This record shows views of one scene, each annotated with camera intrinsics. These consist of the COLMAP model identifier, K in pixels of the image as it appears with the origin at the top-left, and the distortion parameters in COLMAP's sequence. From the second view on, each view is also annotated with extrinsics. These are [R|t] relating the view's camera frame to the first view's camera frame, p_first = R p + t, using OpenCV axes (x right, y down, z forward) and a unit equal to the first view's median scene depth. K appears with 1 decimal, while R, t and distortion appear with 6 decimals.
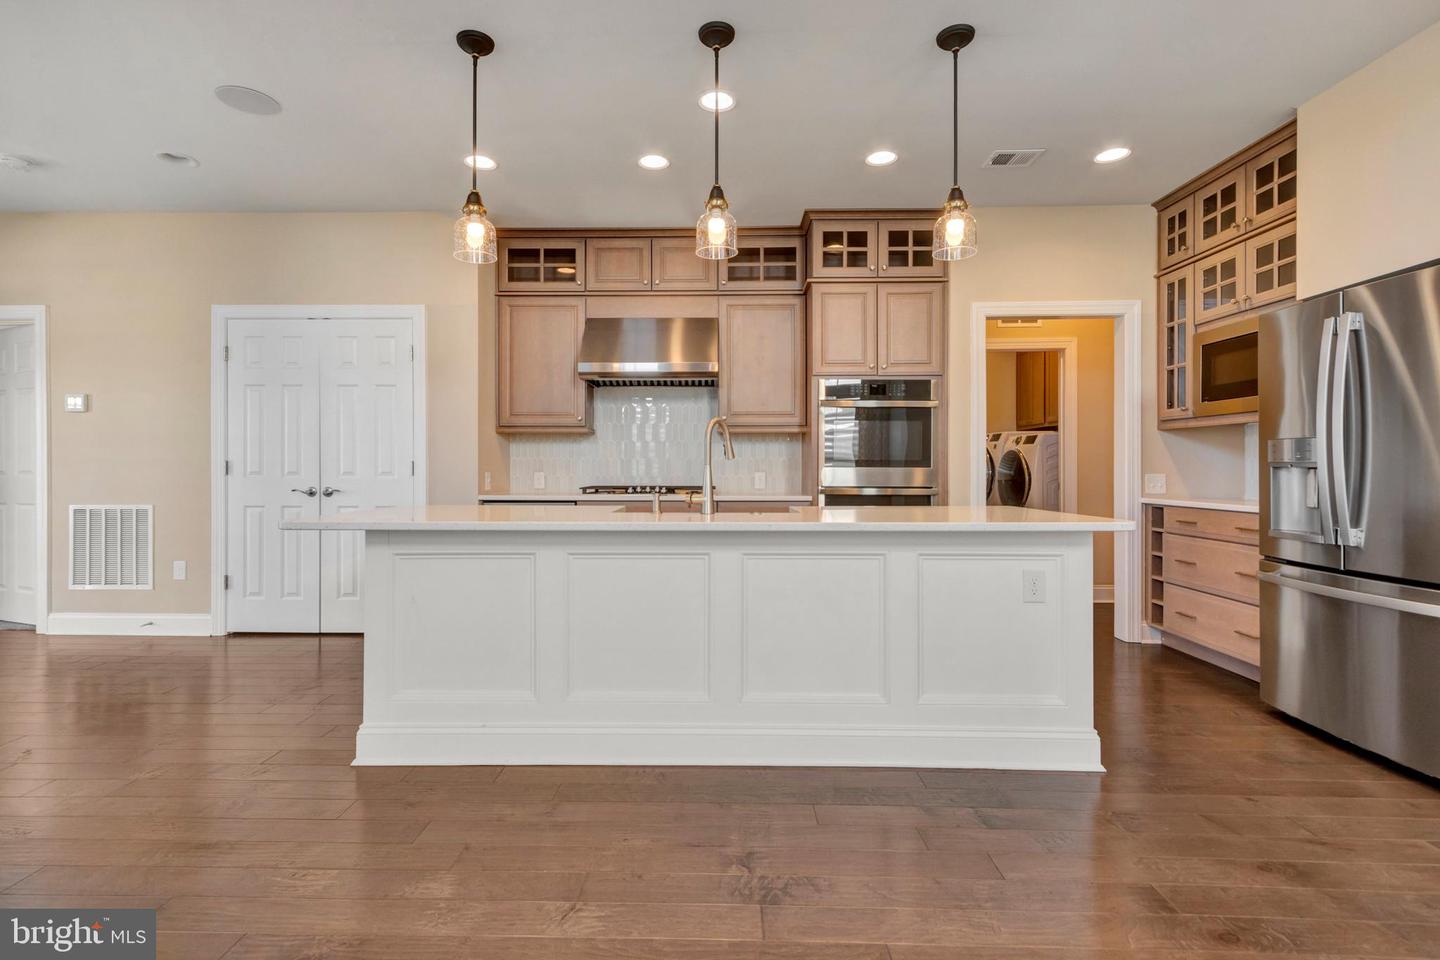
lens RADIAL K [[676.9, 0, 695.1], [0, 676.9, 462.1], [0, 0, 1]] dist [0.009297, -0.001694]
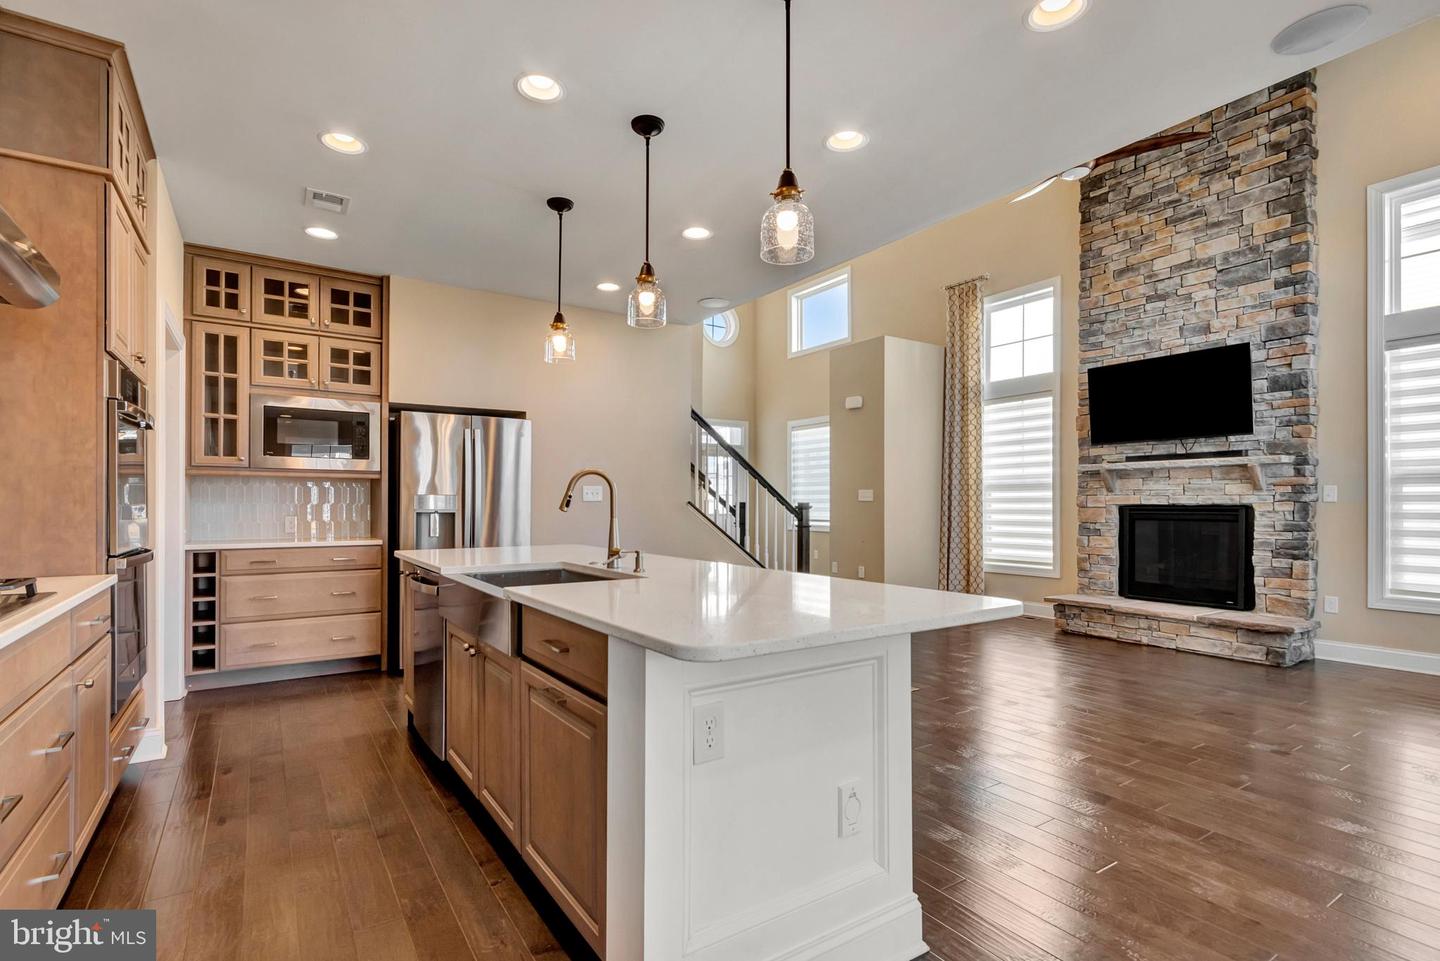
lens RADIAL K [[676.9, 0, 707.7], [0, 676.9, 502.2], [0, 0, 1]] dist [0.009297, -0.001694]
pose [[-0.571159, -0.001240, 0.820839, -0.553763], [-0.008798, 0.999951, -0.004611, -0.011085], [-0.820792, -0.009856, -0.571141, 0.942409]]
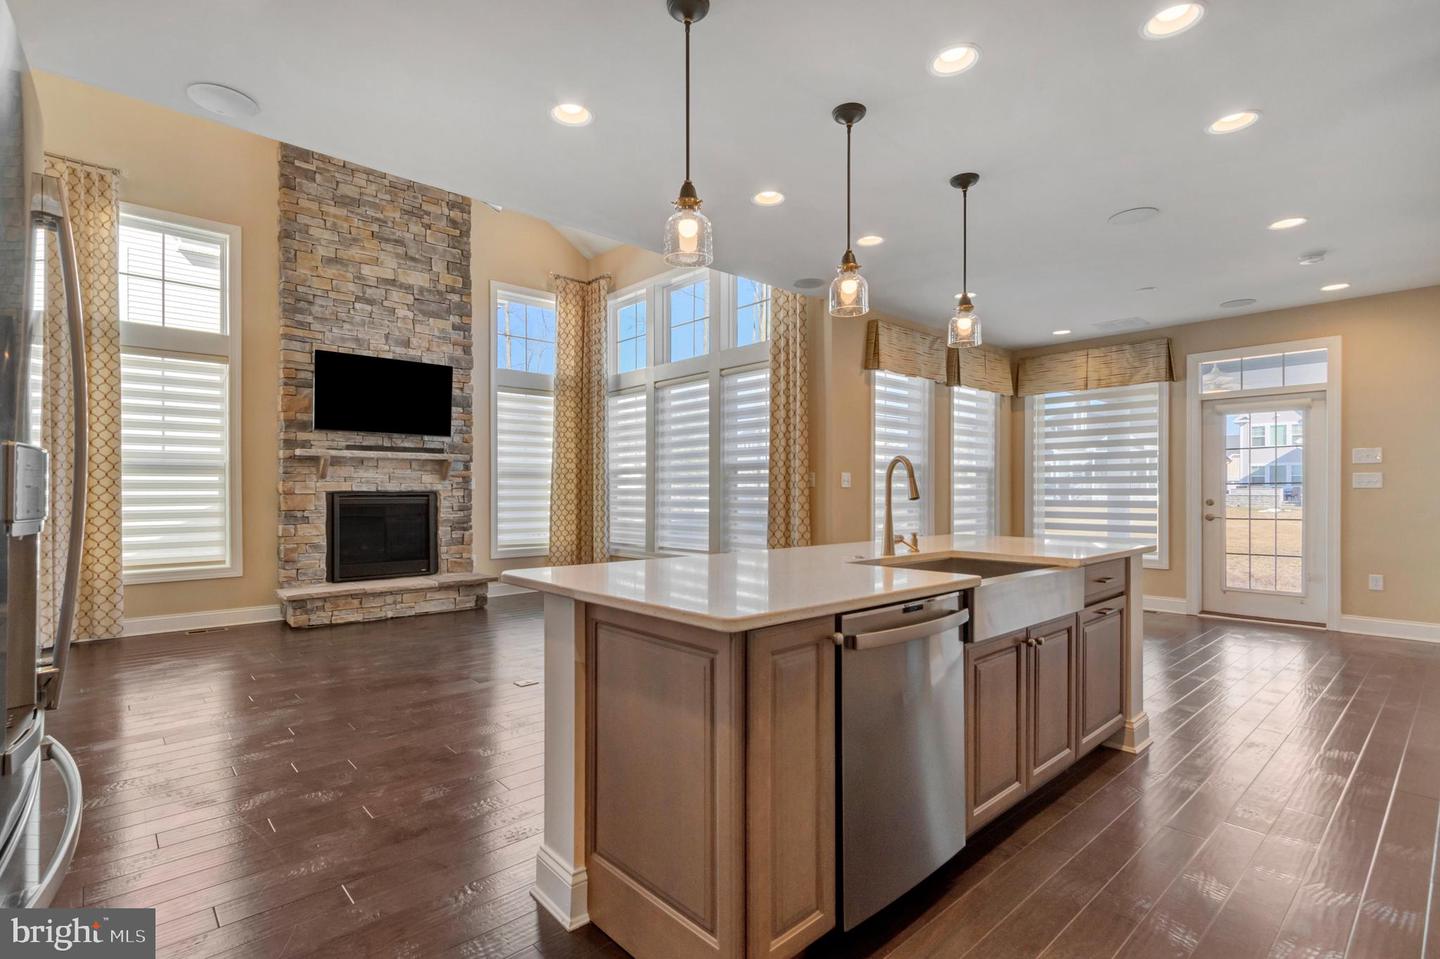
lens RADIAL K [[676.9, 0, 692.0], [0, 676.9, 495.2], [0, 0, 1]] dist [0.009297, -0.001694]
pose [[-0.737755, 0.001258, -0.675068, 0.595535], [0.003111, 0.999994, -0.001537, -0.006983], [0.675062, -0.003234, -0.737754, 0.998098]]
